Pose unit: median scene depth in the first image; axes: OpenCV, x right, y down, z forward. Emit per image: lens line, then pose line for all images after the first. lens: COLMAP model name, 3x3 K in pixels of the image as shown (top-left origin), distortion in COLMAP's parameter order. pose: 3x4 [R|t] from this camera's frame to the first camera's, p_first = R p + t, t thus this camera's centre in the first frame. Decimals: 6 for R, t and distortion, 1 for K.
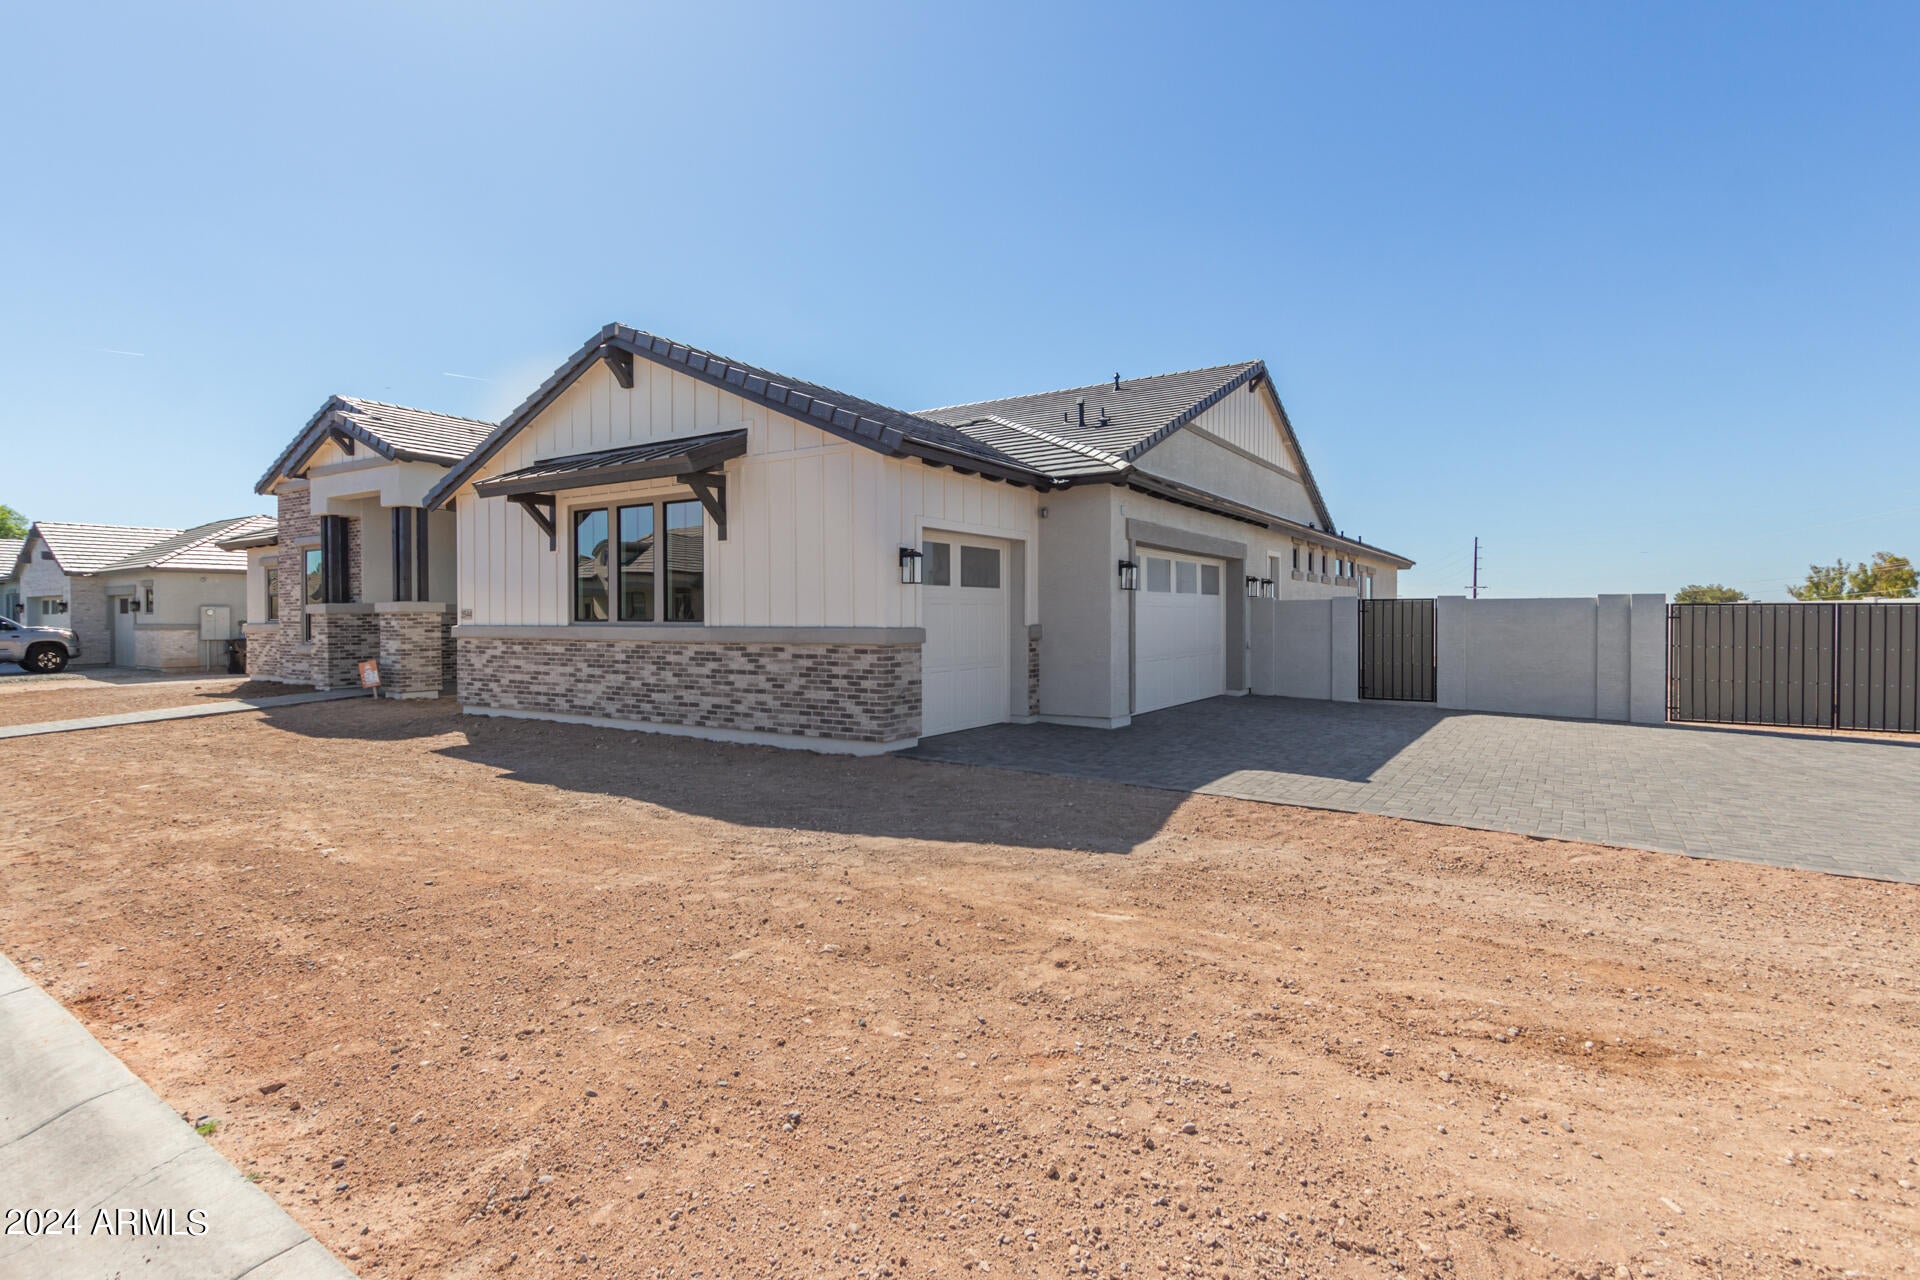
lens RADIAL K [[940.9, 0, 957.0], [0, 940.9, 623.5], [0, 0, 1]] dist [0.011417, -0.002058]
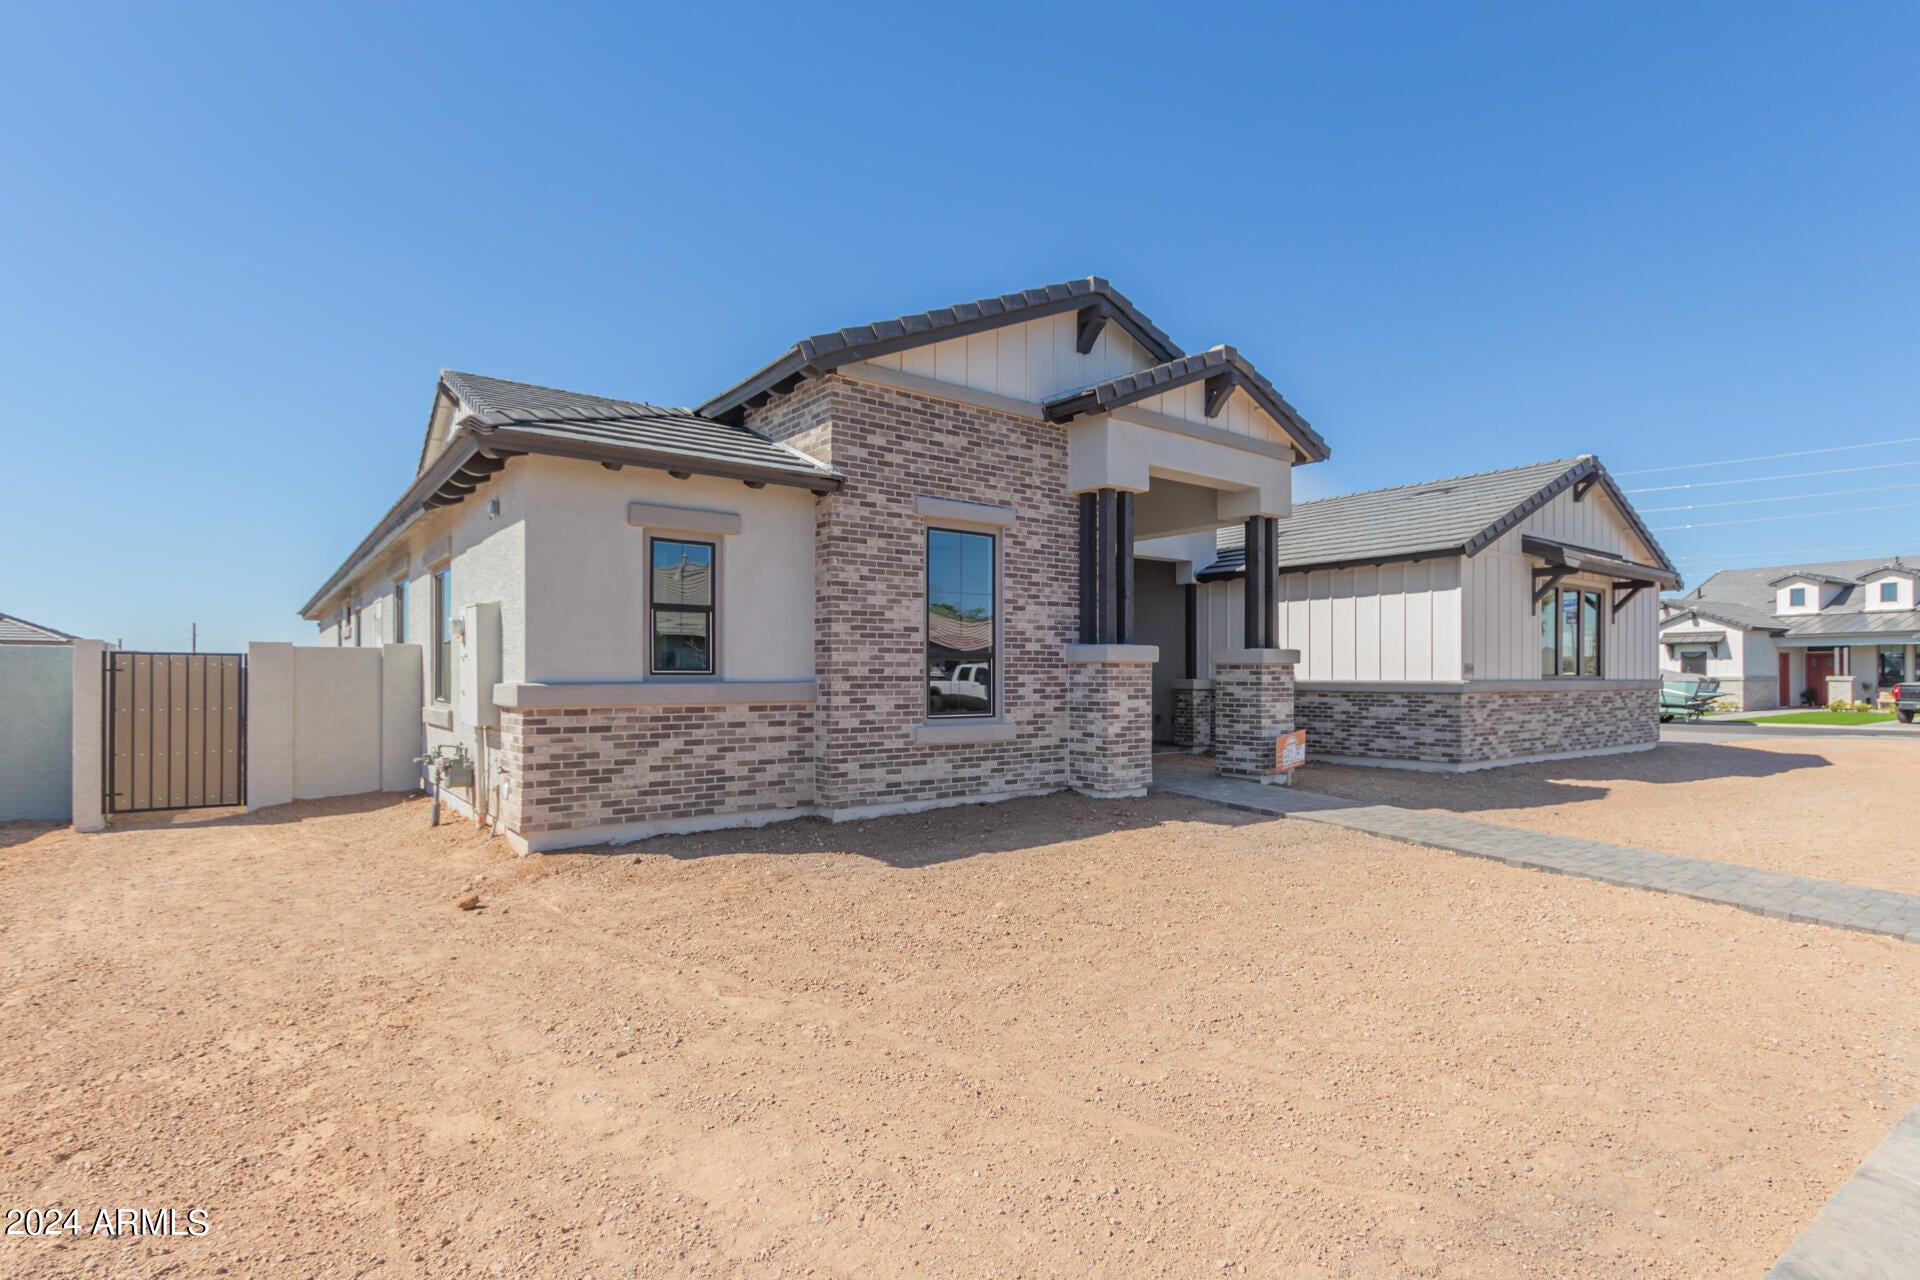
lens RADIAL K [[940.9, 0, 979.0], [0, 940.9, 675.8], [0, 0, 1]] dist [0.011417, -0.002058]
pose [[0.320015, 0.004880, 0.947400, -1.717190], [0.004441, 0.999968, -0.006650, 0.001722], [-0.947402, 0.006336, 0.319983, 1.250568]]
